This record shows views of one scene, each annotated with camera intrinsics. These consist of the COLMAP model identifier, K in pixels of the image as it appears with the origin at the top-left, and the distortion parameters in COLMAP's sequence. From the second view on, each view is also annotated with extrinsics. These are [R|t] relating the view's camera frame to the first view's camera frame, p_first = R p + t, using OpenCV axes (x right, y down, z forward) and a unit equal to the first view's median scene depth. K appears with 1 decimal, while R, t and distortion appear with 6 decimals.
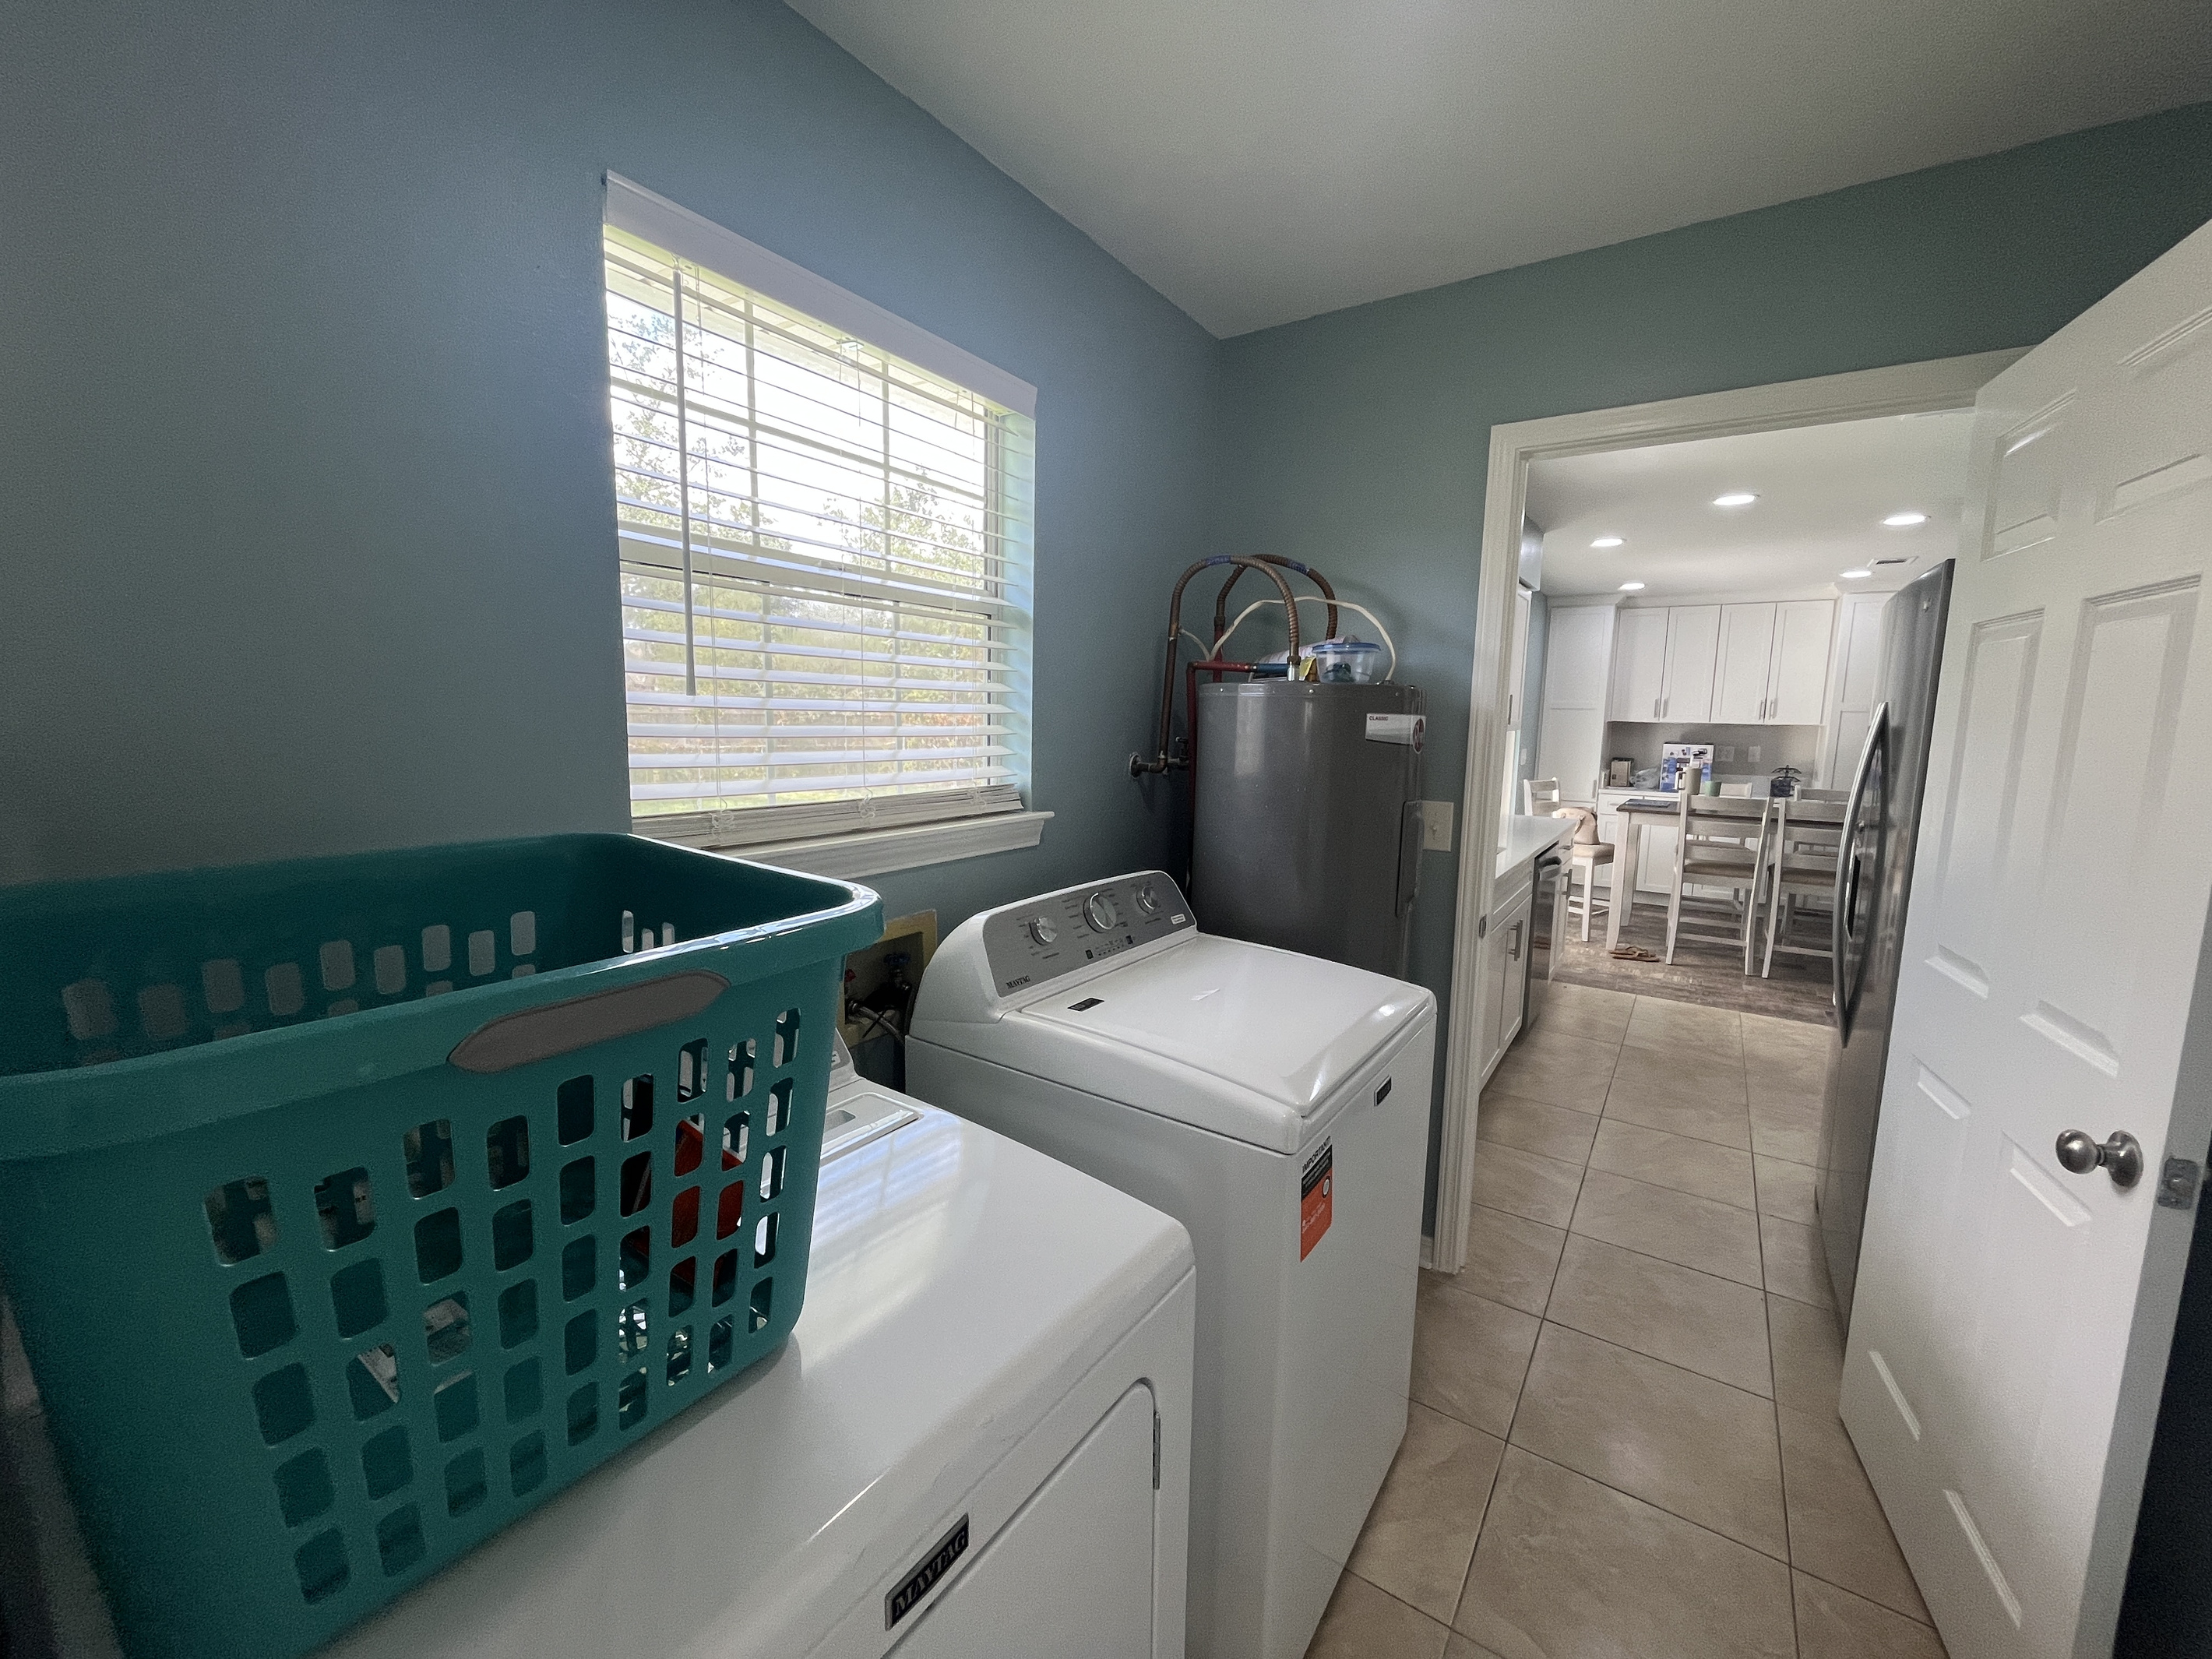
lens RADIAL K [[891.8, 0, 1100.2], [0, 891.8, 827.3], [0, 0, 1]] dist [-0.004740, -0.000154]
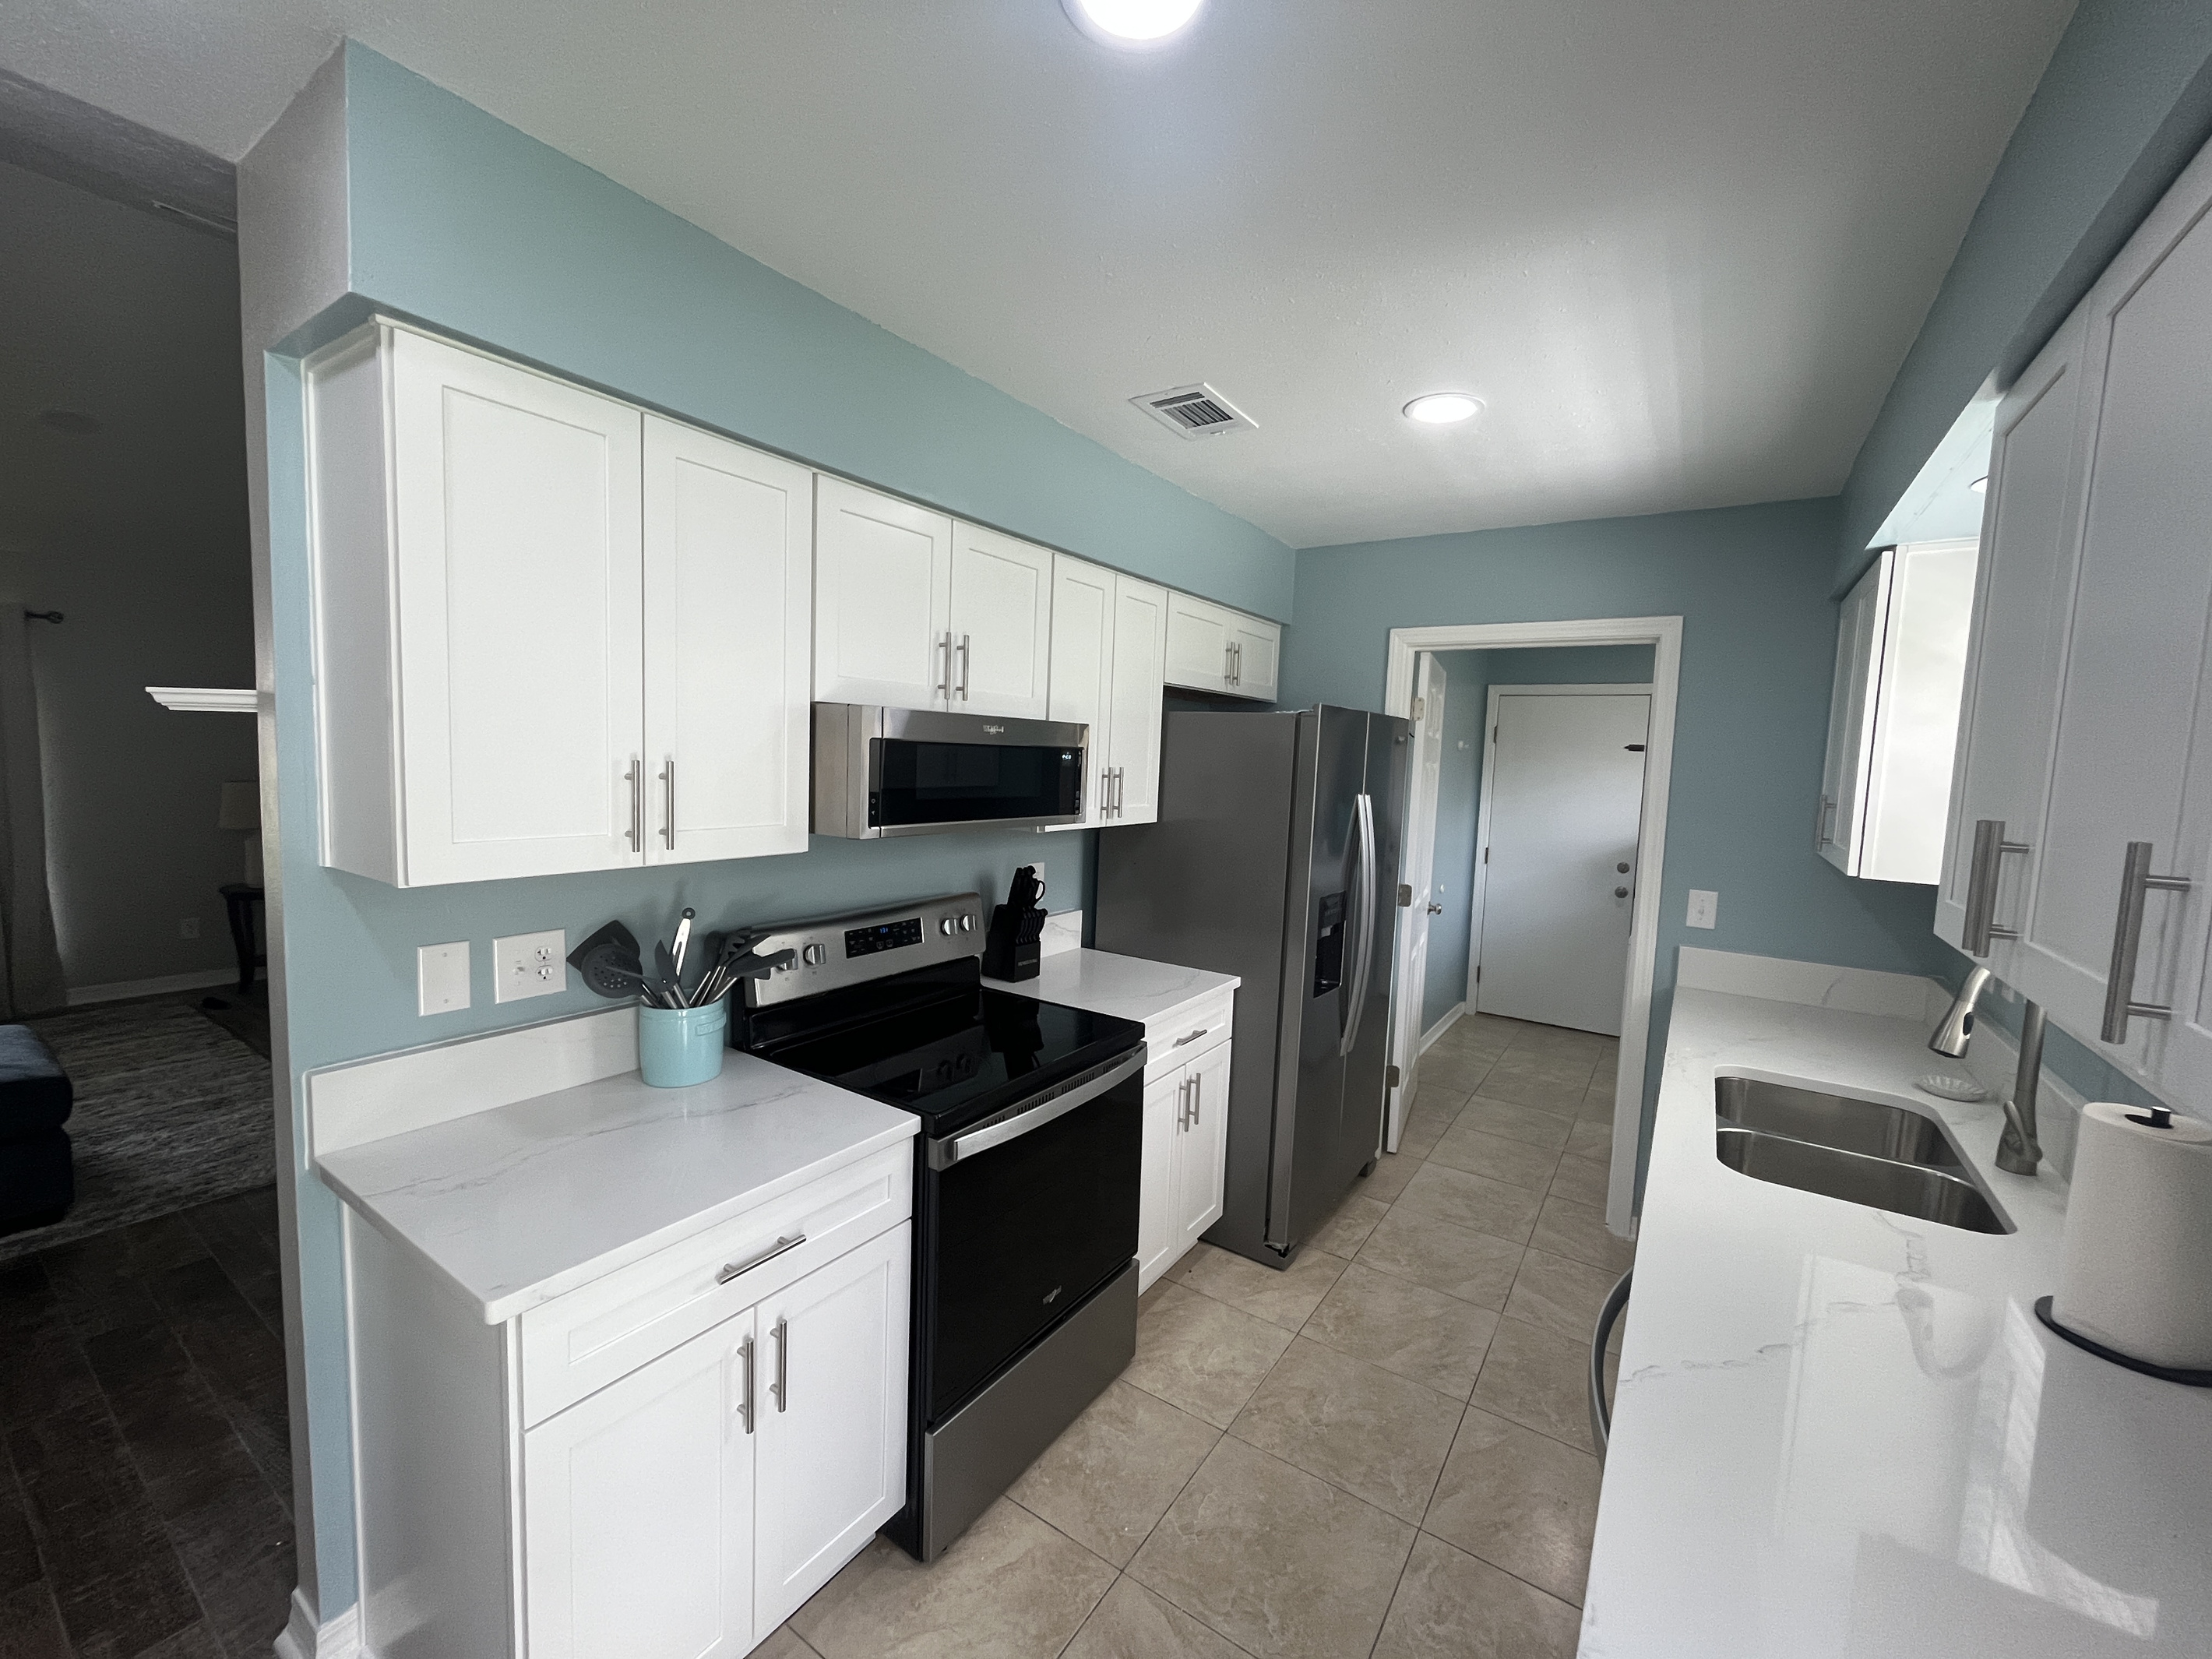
lens RADIAL K [[891.8, 0, 1107.9], [0, 891.8, 829.3], [0, 0, 1]] dist [-0.004740, -0.000154]
pose [[-0.998308, -0.056023, -0.015607, 1.234930], [-0.058055, 0.975855, 0.210564, -0.329586], [0.003434, 0.211114, -0.977455, 2.224271]]
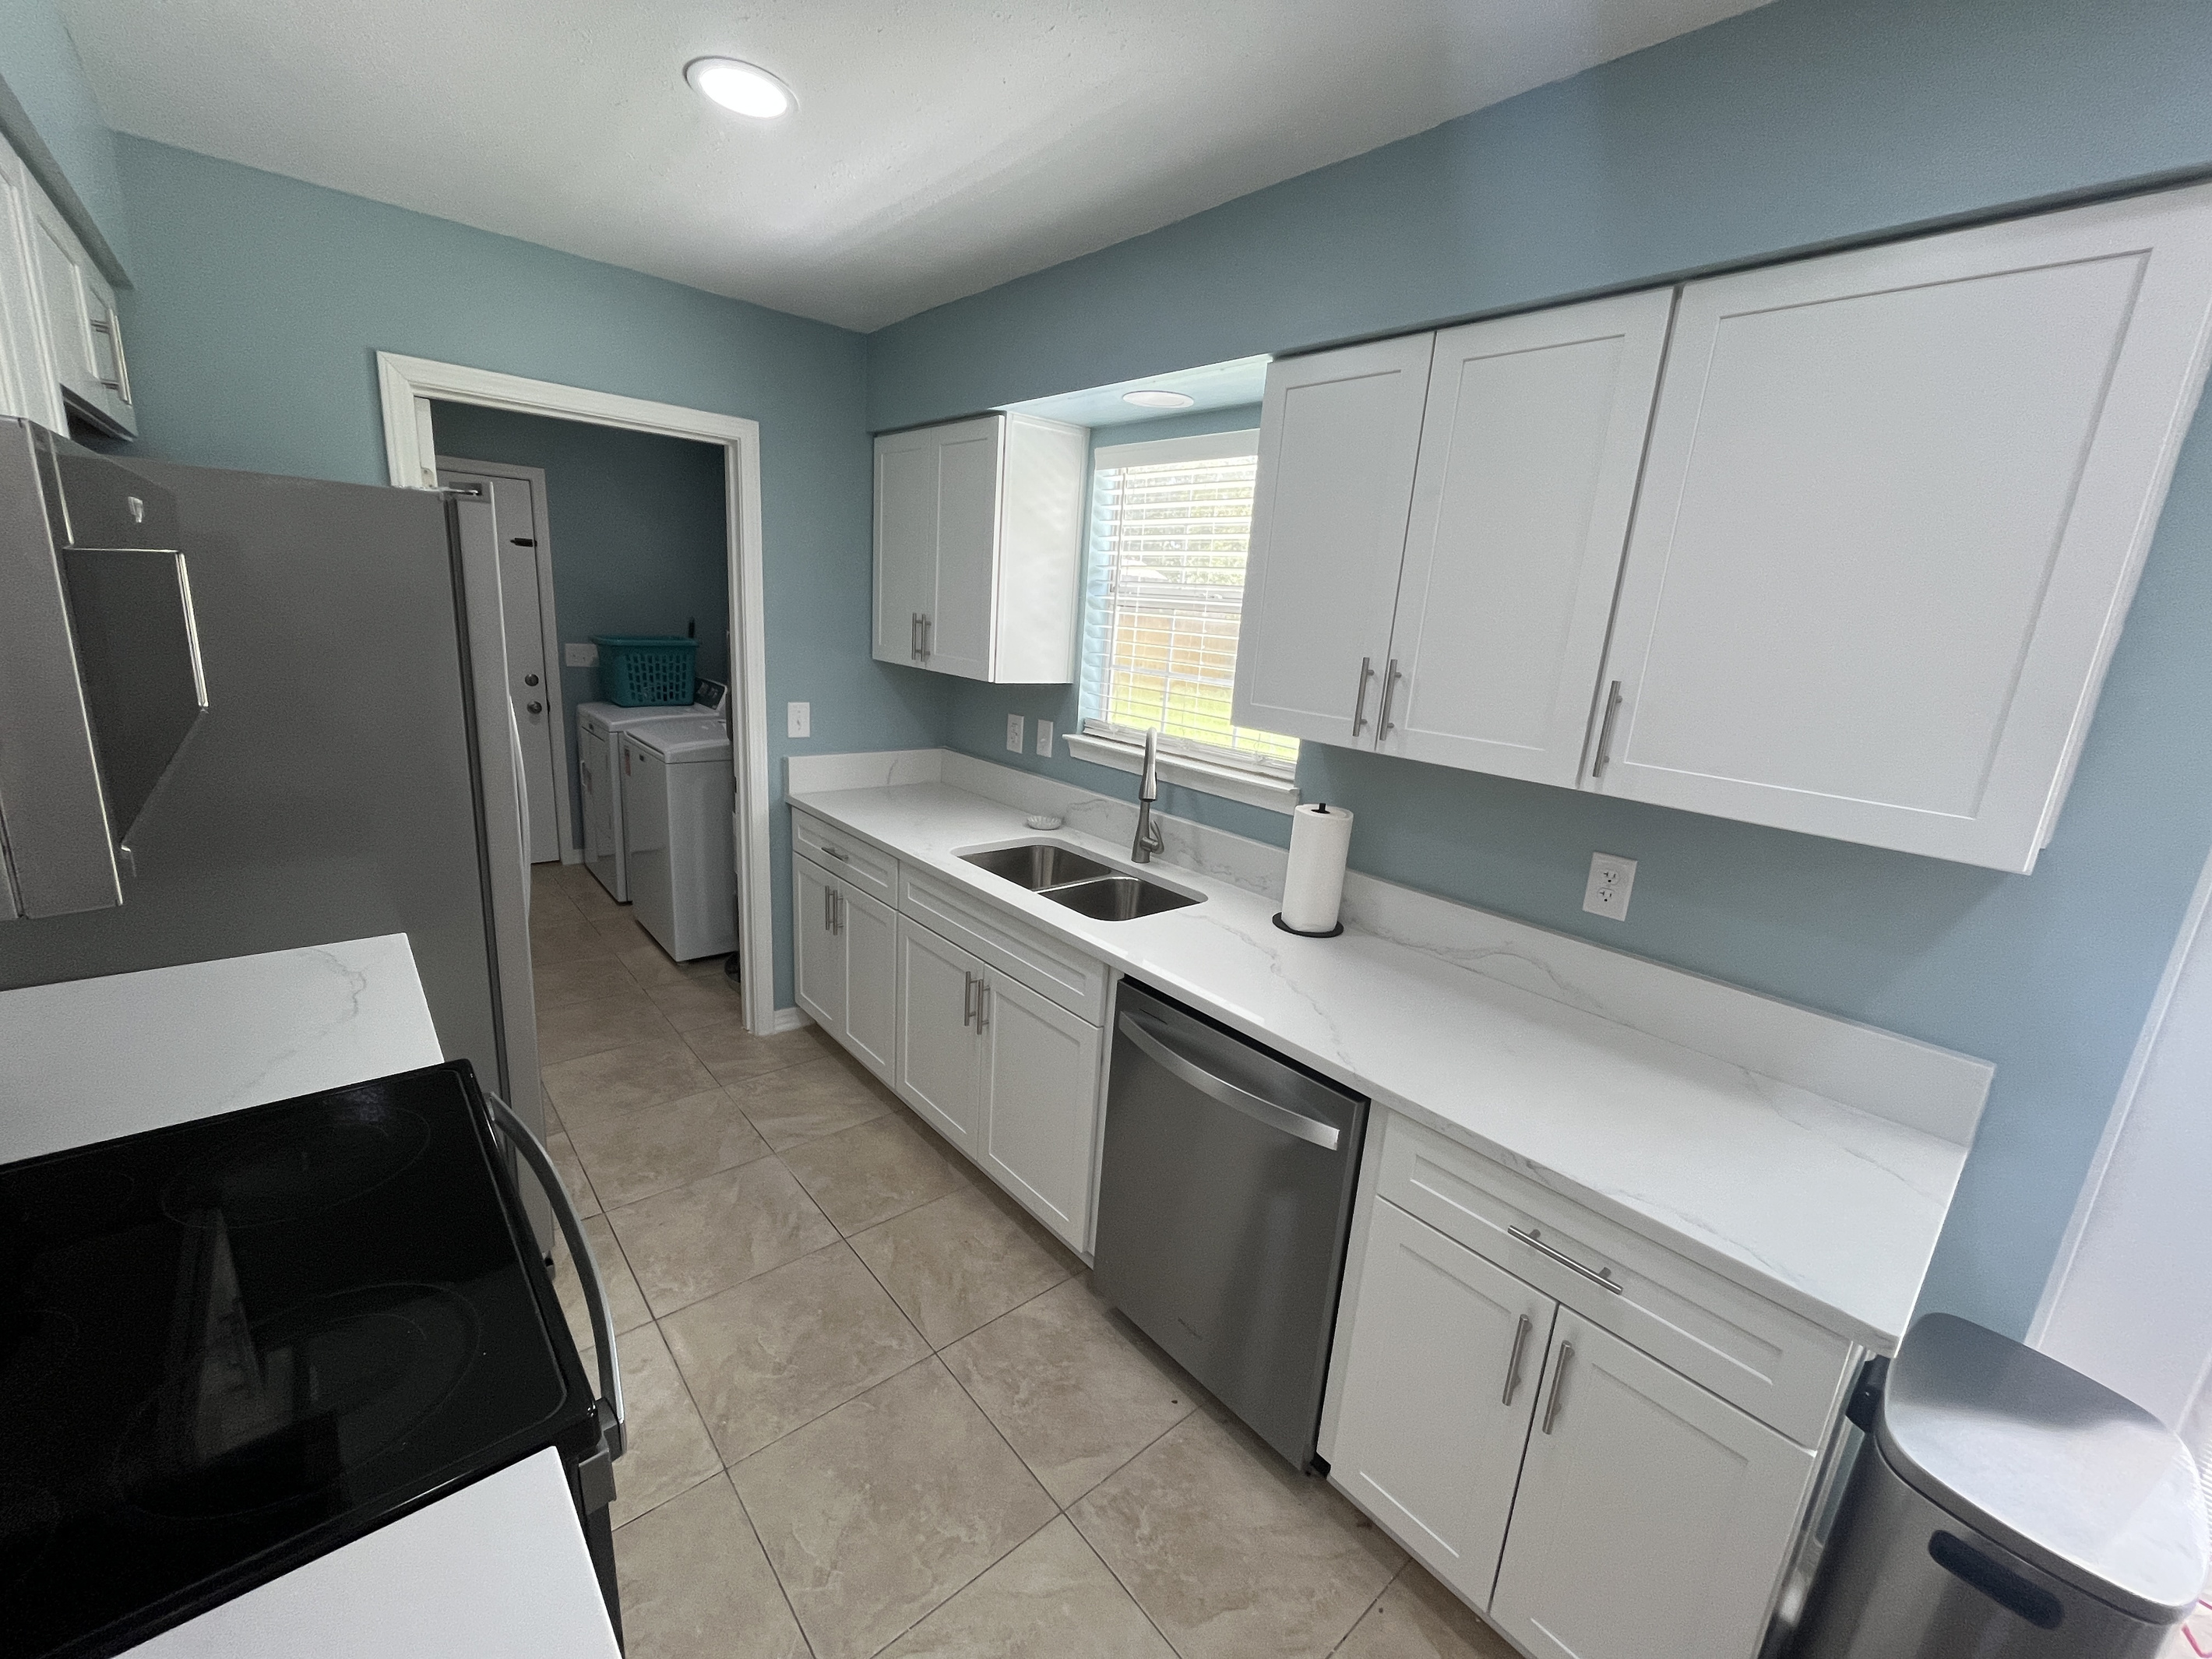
lens RADIAL K [[891.8, 0, 1104.0], [0, 891.8, 828.9], [0, 0, 1]] dist [-0.004740, -0.000154]
pose [[-0.249017, 0.196434, -0.948369, 1.568205], [-0.195177, 0.948947, 0.247802, -0.271756], [0.948629, 0.246807, -0.197965, 1.770775]]
